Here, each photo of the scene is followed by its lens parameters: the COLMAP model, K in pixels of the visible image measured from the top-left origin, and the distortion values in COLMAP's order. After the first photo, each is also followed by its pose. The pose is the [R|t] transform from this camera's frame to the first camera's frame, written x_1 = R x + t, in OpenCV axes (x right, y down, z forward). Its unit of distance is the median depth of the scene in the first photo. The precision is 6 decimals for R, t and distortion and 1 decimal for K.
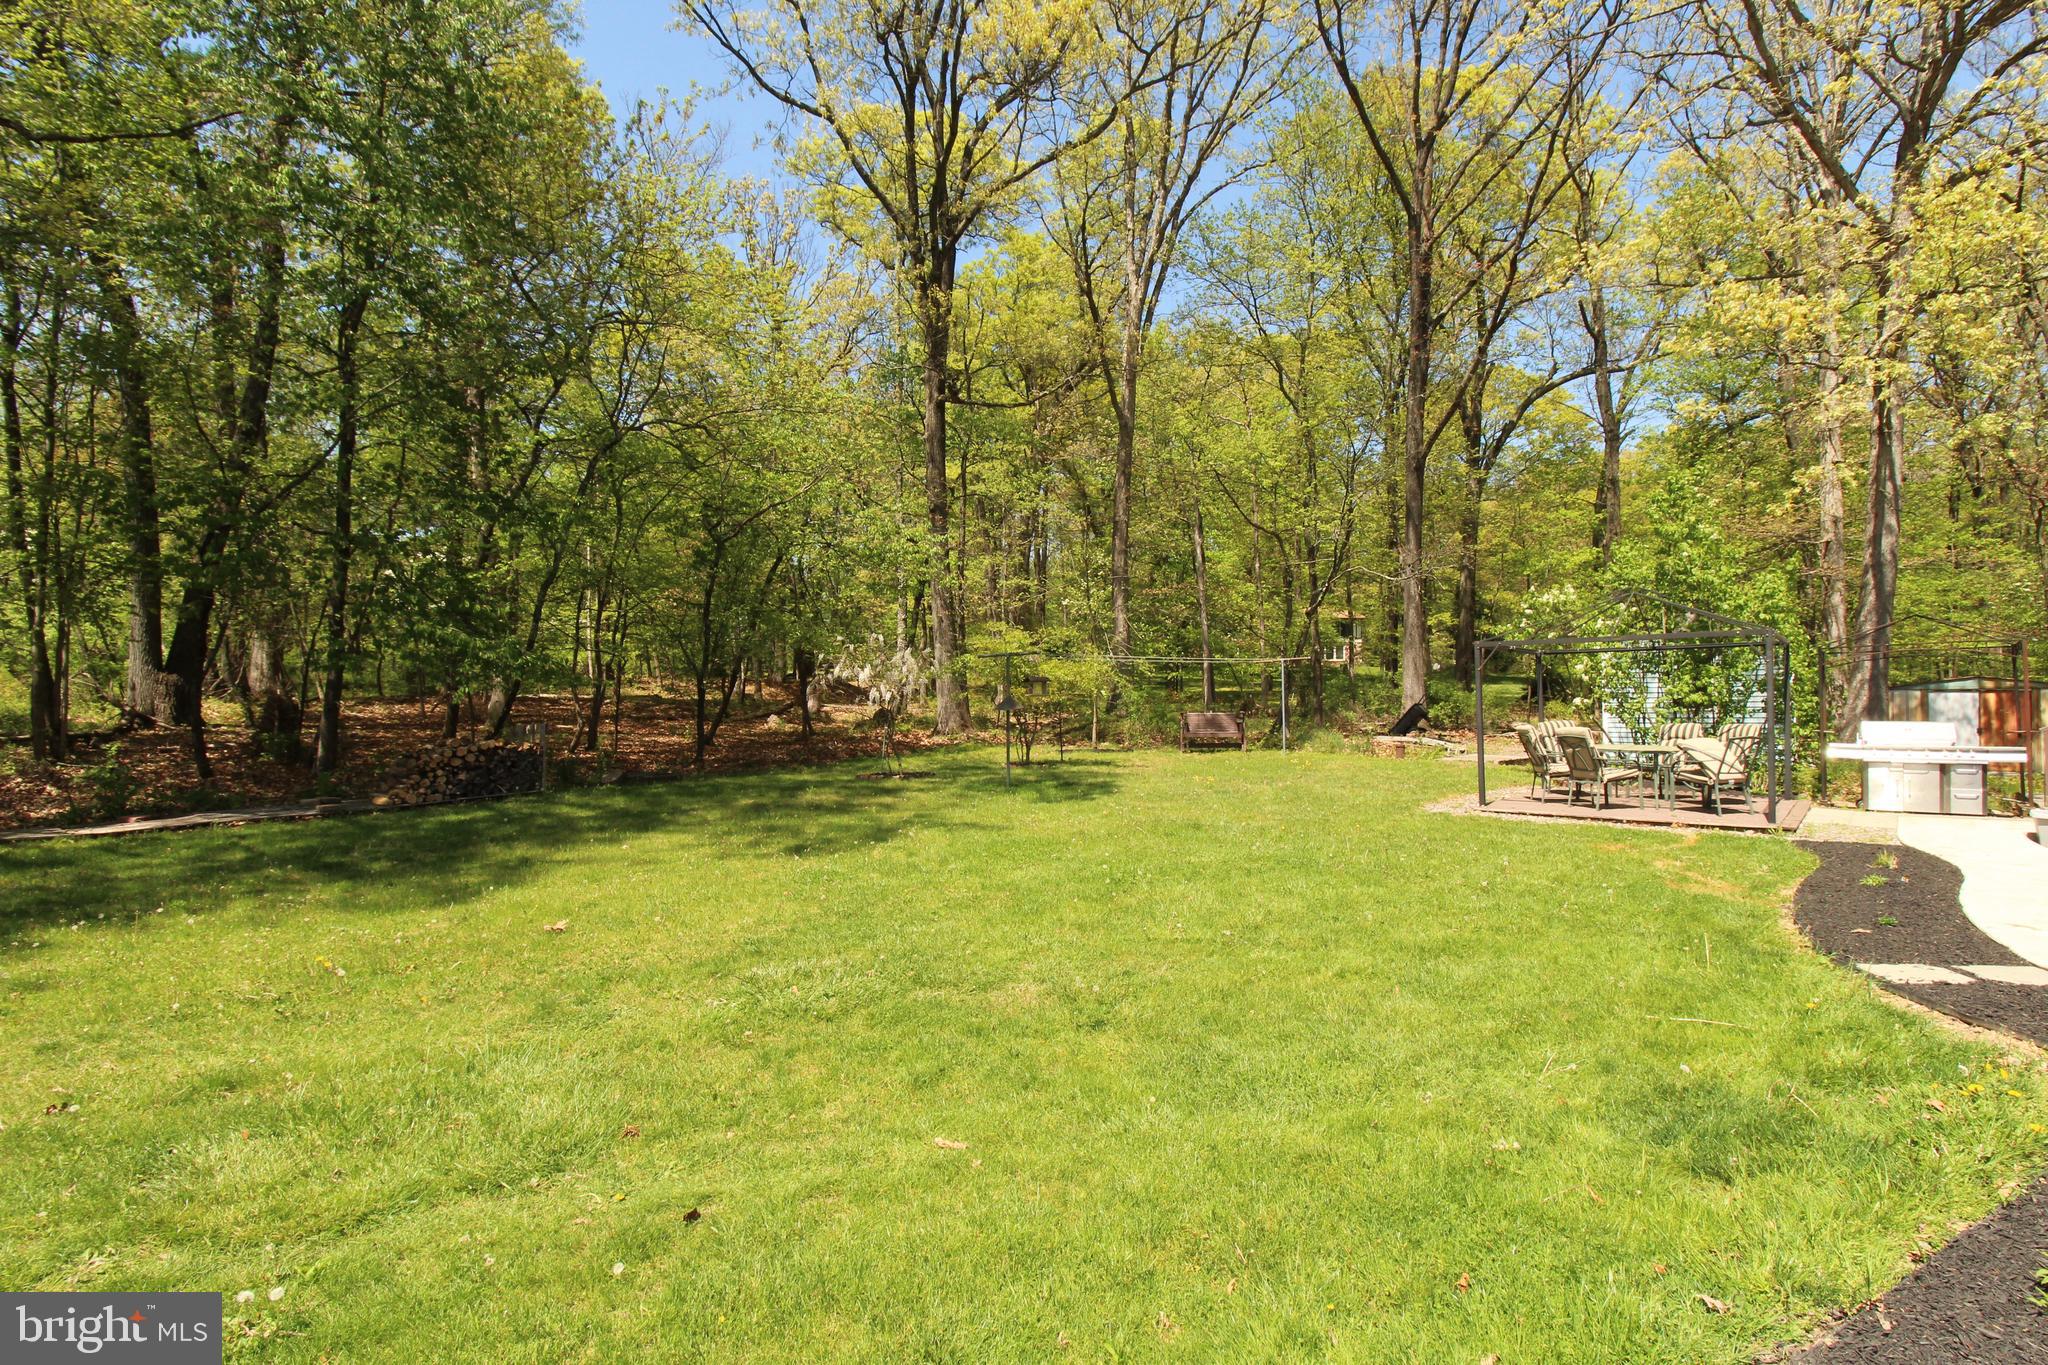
lens RADIAL K [[980.3, 0, 1043.0], [0, 980.3, 688.8], [0, 0, 1]] dist [0.005788, -0.016811]
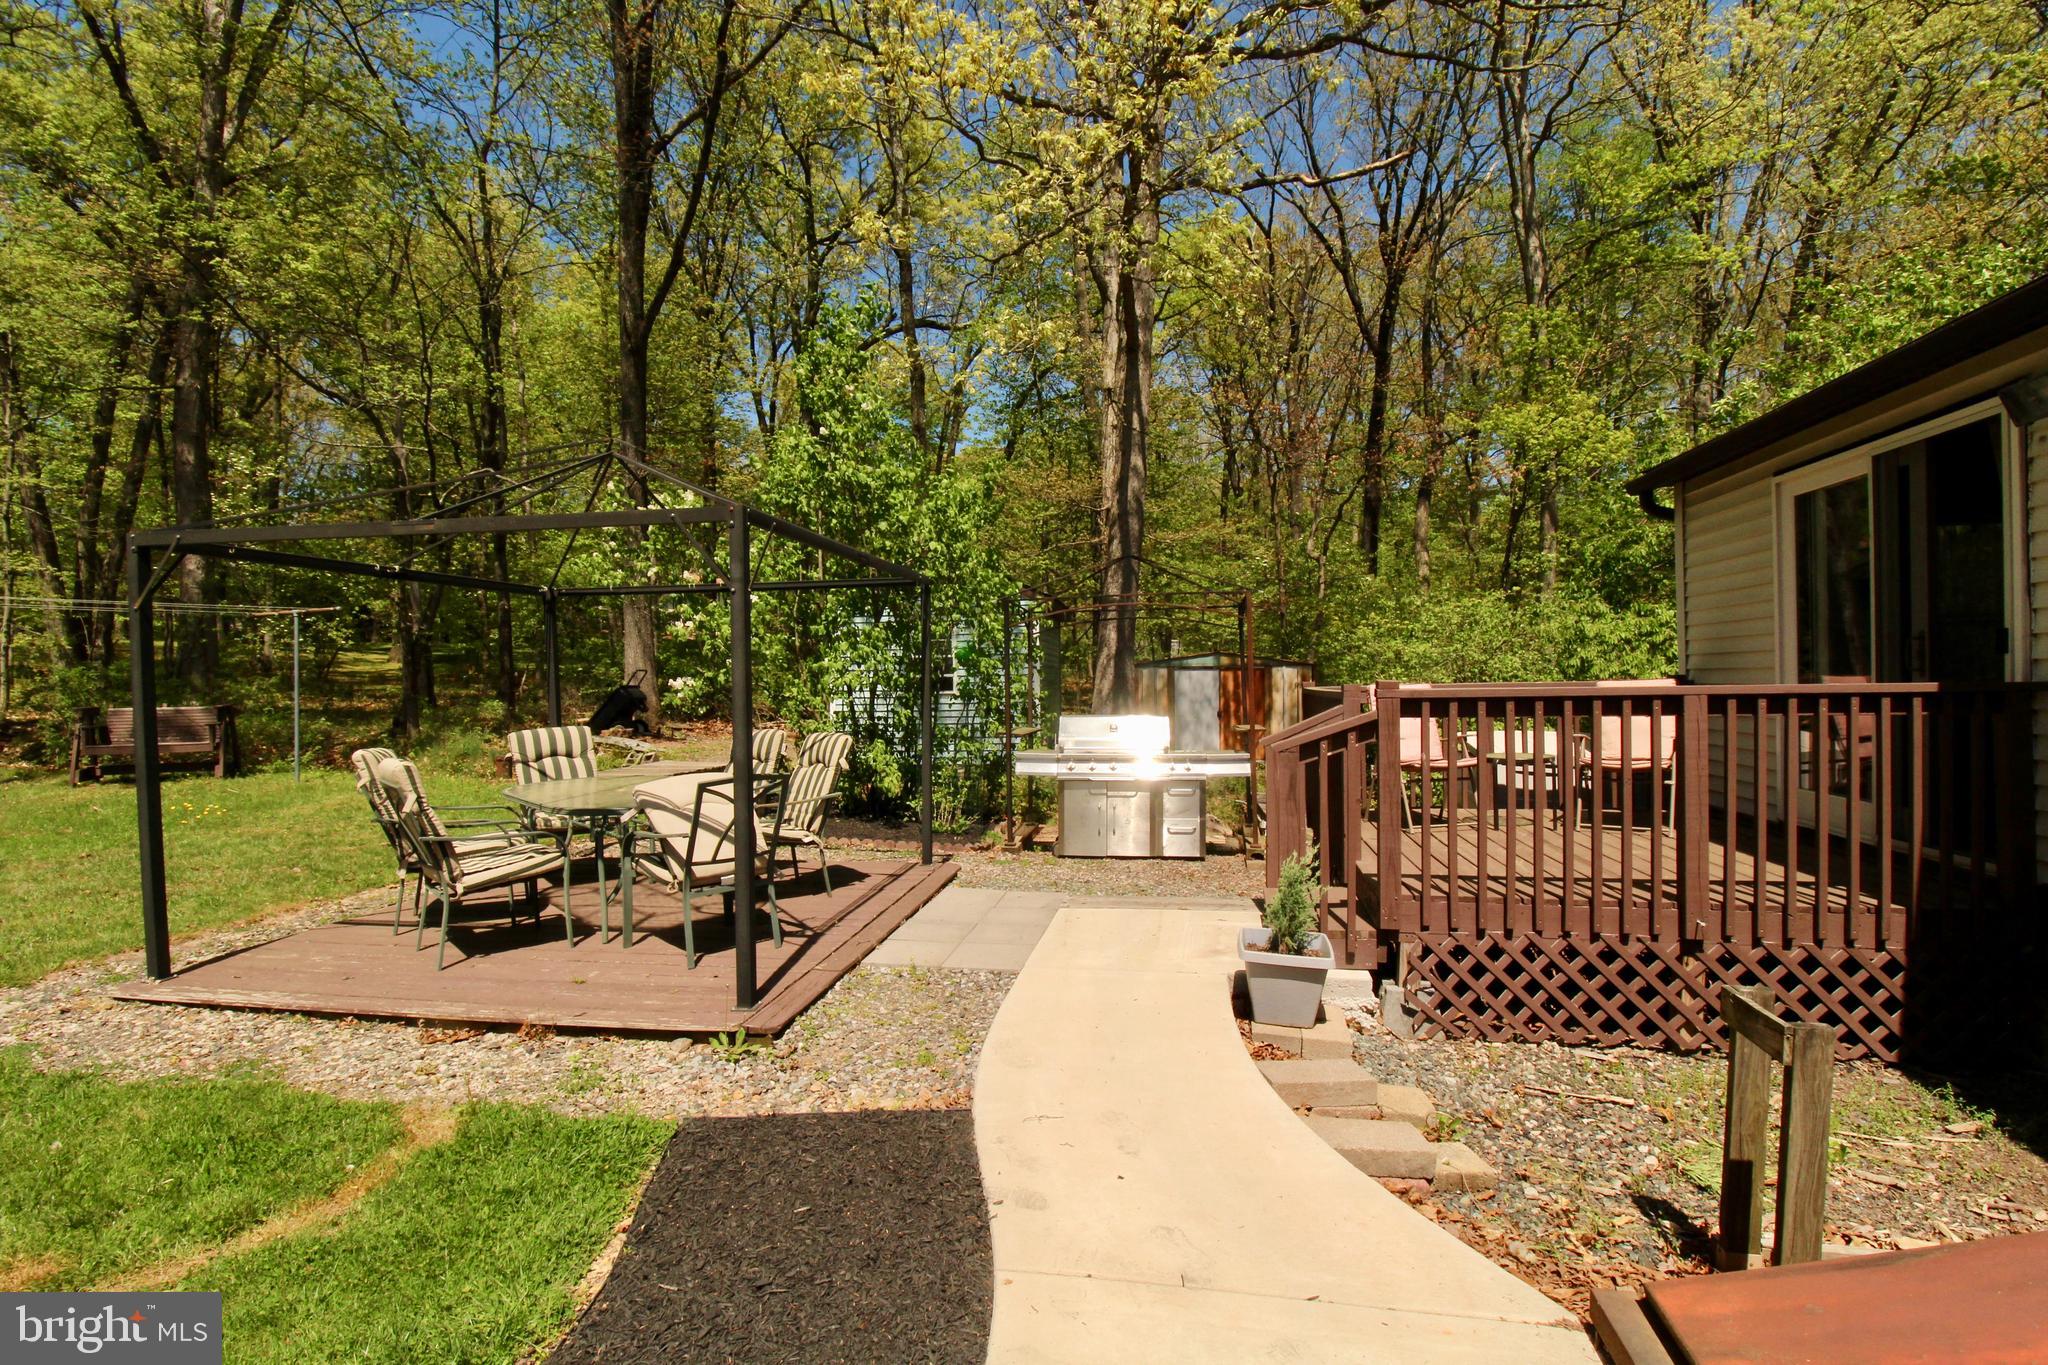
lens RADIAL K [[980.3, 0, 1043.0], [0, 980.3, 688.8], [0, 0, 1]] dist [0.005788, -0.016811]
pose [[0.845748, -0.015004, 0.533371, 0.377538], [0.004501, 0.999770, 0.020987, 0.001007], [-0.533563, -0.015349, 0.845621, 0.357167]]
